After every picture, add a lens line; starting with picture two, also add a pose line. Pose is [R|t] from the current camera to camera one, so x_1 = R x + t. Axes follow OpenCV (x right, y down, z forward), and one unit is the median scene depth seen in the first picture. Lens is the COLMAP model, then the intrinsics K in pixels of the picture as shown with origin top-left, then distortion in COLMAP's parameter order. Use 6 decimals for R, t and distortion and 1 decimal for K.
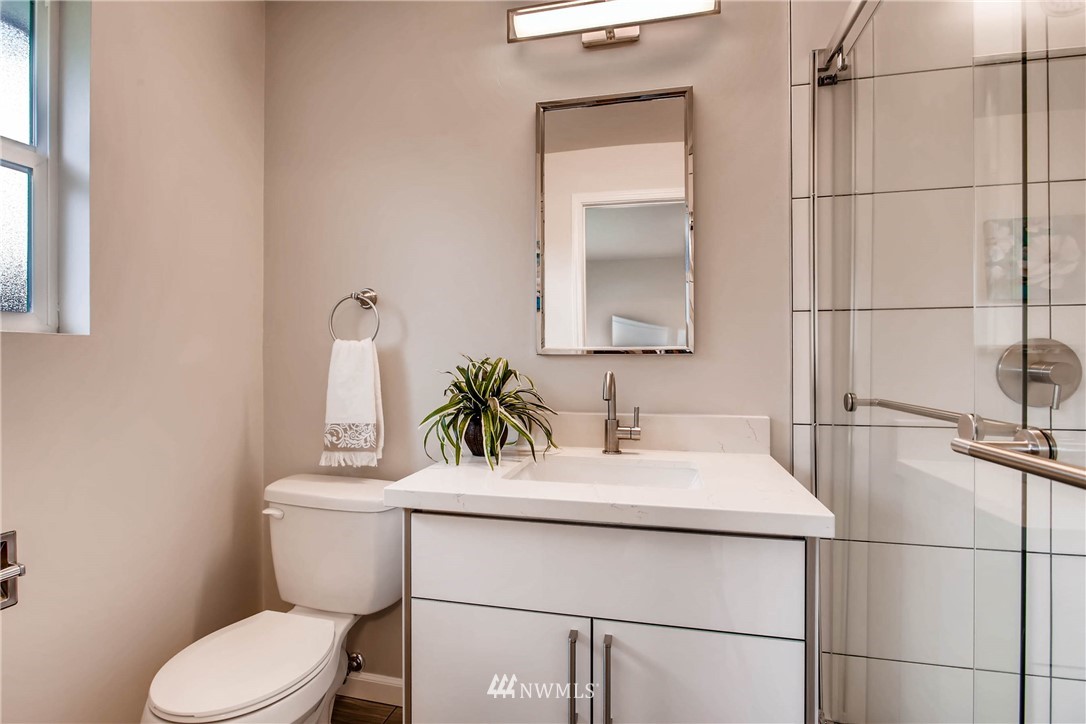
lens RADIAL K [[534.6, 0, 539.3], [0, 534.6, 364.0], [0, 0, 1]] dist [-0.004756, -0.000055]
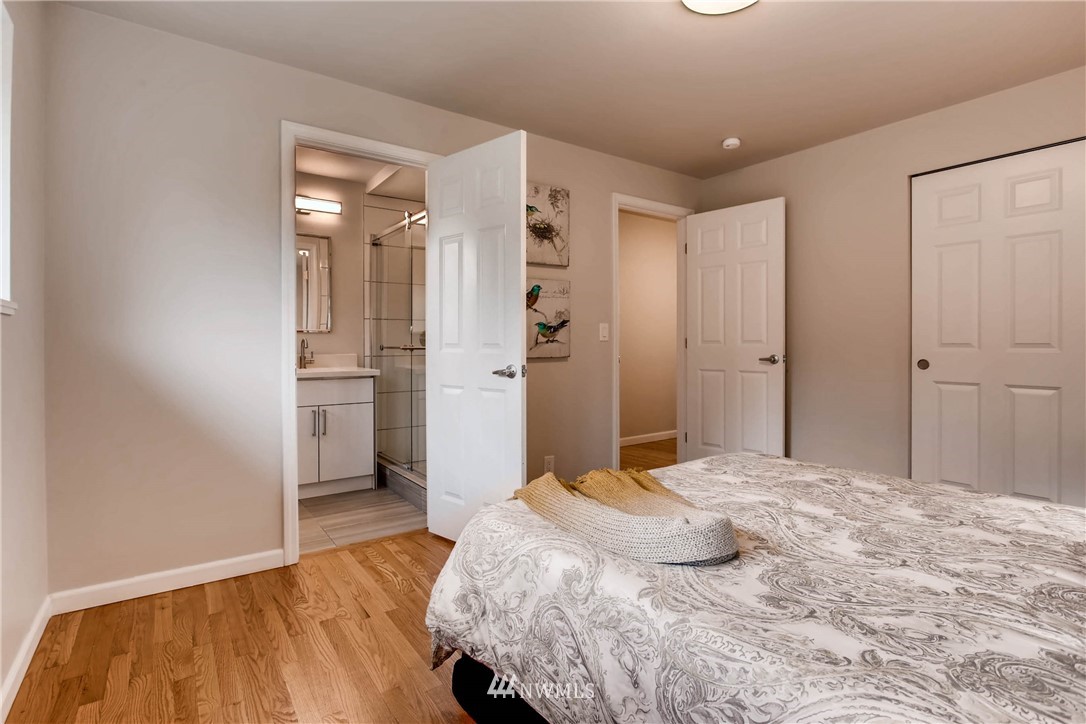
lens RADIAL K [[528.4, 0, 539.6], [0, 528.4, 349.1], [0, 0, 1]] dist [-0.033771, 0.000090]
pose [[0.666362, -0.005973, 0.745604, -1.100679], [-0.000822, 0.999961, 0.008746, 0.046335], [-0.745628, -0.006441, 0.666332, -1.747928]]
